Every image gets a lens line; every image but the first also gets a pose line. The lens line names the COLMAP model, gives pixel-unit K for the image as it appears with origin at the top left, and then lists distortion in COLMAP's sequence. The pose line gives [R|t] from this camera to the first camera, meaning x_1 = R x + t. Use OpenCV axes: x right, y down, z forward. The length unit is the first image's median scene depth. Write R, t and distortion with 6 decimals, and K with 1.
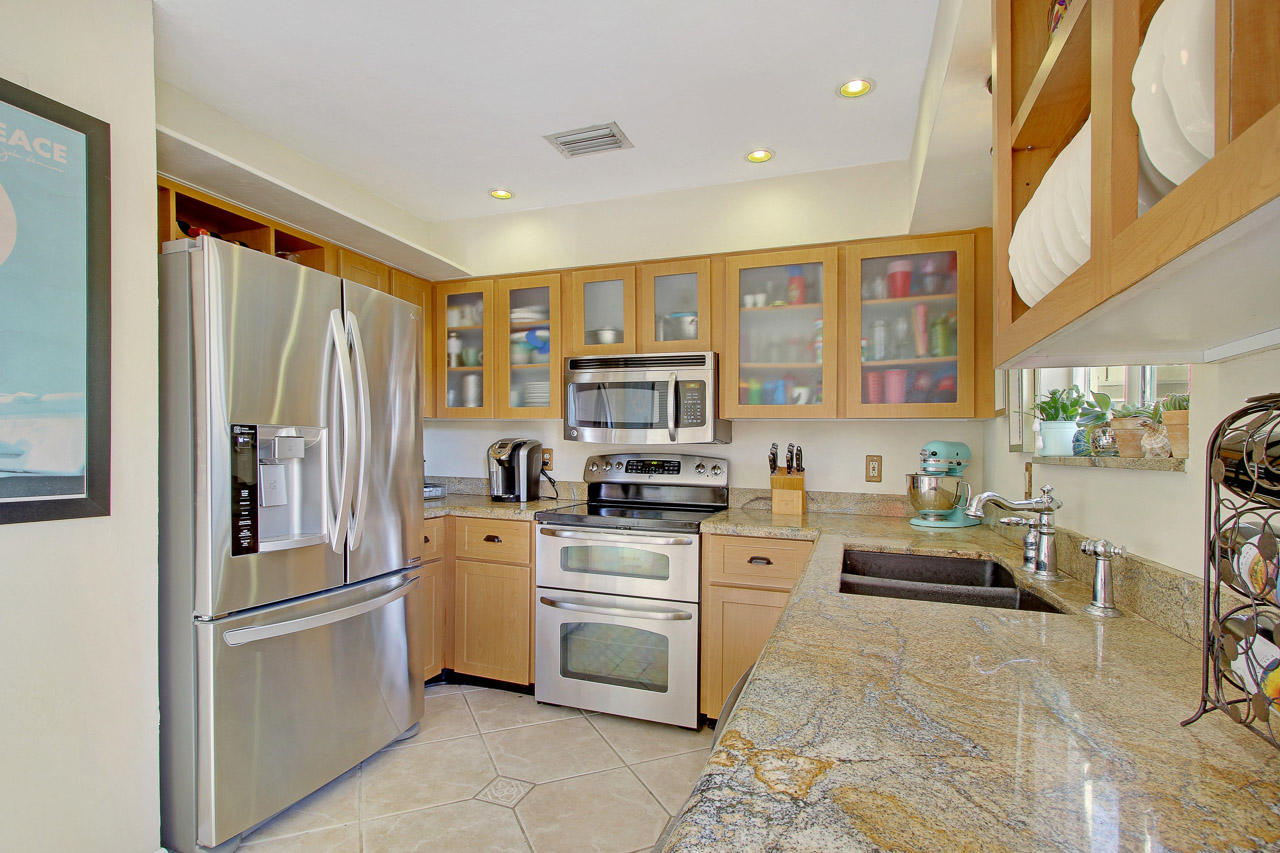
lens RADIAL K [[614.1, 0, 638.2], [0, 614.1, 461.9], [0, 0, 1]] dist [-0.022255, 0.000105]
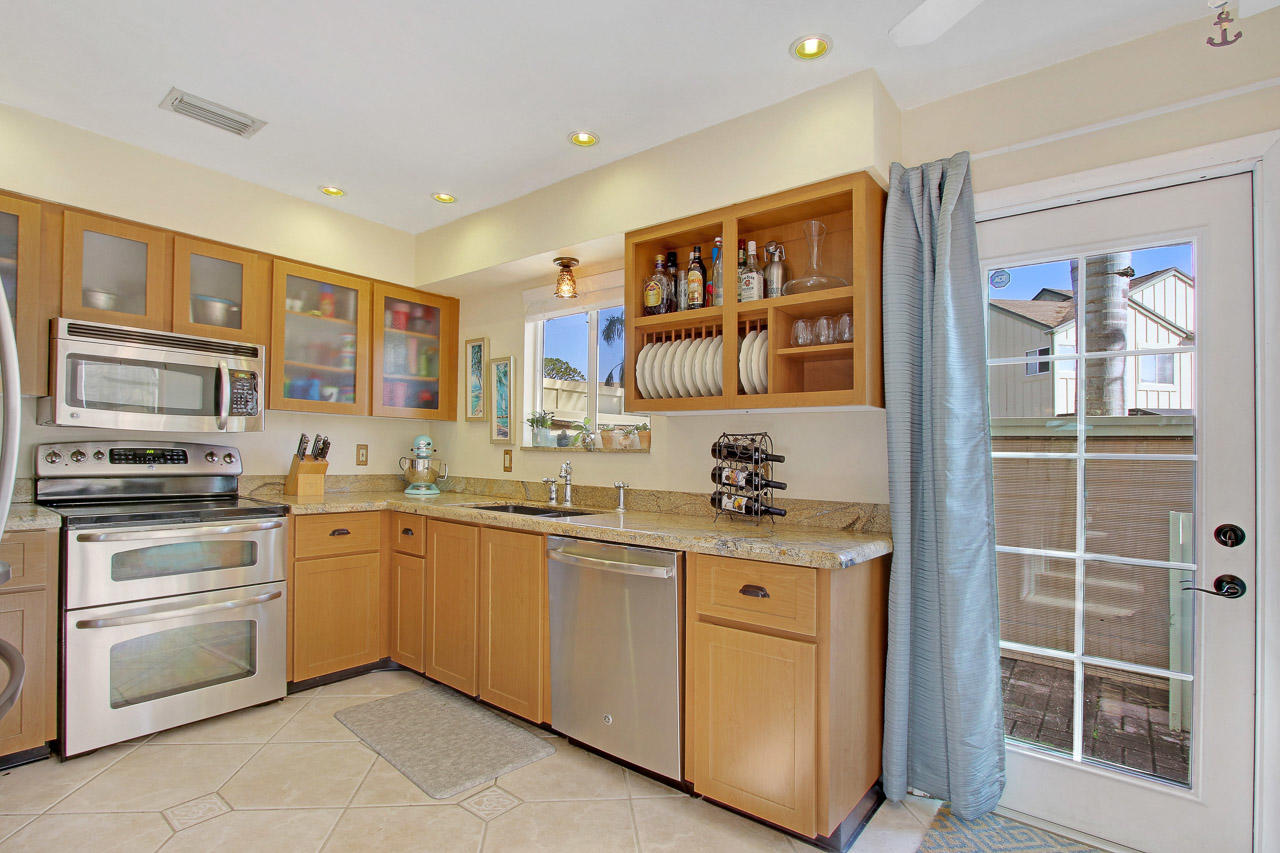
lens RADIAL K [[602.5, 0, 637.9], [0, 602.5, 446.7], [0, 0, 1]] dist [-0.020493, 0.000701]
pose [[0.317173, -0.000257, 0.948368, -0.654992], [0.002697, 0.999996, -0.000631, -0.003963], [-0.948364, 0.002758, 0.317173, 0.066085]]
